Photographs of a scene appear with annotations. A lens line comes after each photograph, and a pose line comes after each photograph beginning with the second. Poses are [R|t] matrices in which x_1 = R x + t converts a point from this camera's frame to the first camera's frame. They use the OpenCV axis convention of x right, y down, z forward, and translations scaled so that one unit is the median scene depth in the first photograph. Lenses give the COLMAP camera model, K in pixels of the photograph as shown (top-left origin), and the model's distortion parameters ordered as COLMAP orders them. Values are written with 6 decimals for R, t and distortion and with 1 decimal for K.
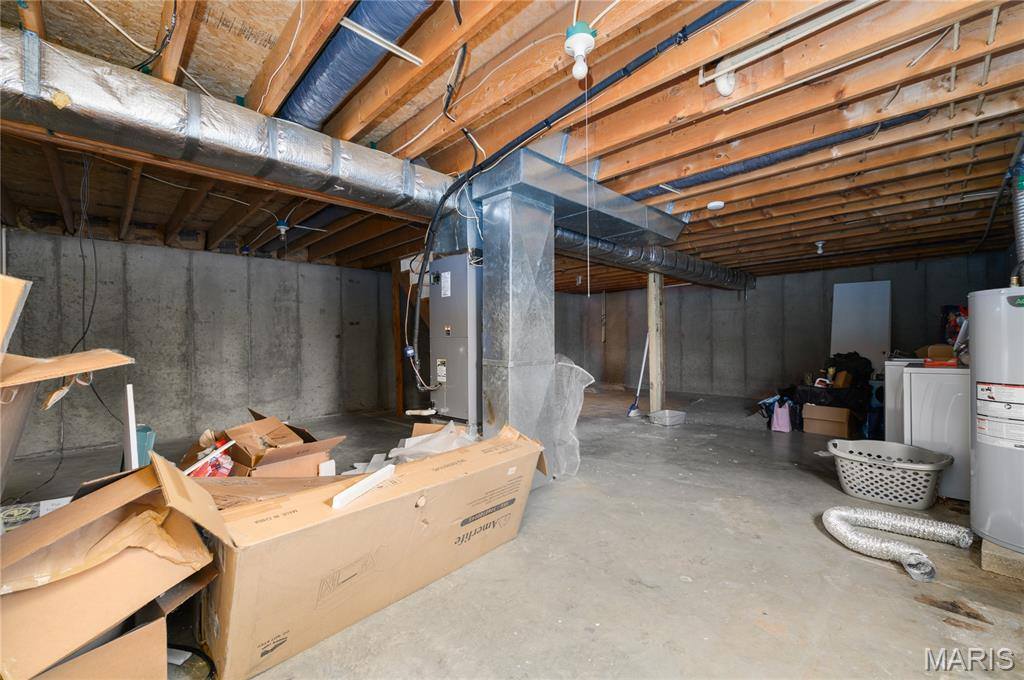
lens RADIAL K [[402.4, 0, 545.9], [0, 402.4, 346.1], [0, 0, 1]] dist [-0.000854, -0.000154]
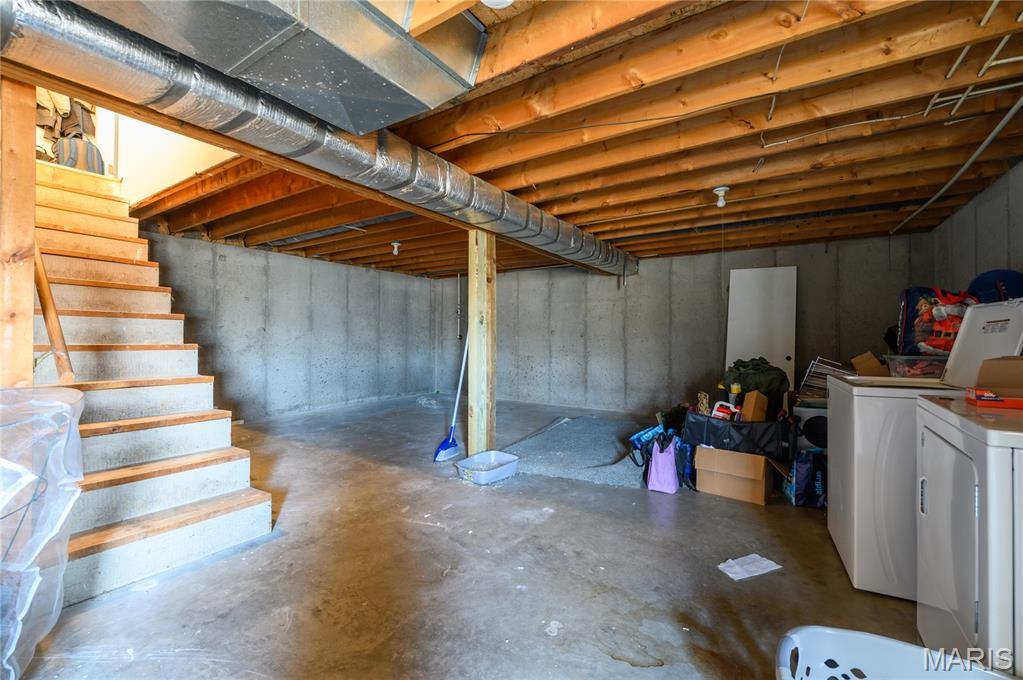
lens RADIAL K [[417.9, 0, 509.5], [0, 417.9, 336.4], [0, 0, 1]] dist [-0.000356, -0.000070]
pose [[0.987321, 0.014242, 0.158097, 0.180131], [-0.011719, 0.999789, -0.016879, -0.005748], [-0.158304, 0.014813, 0.987279, 0.291511]]
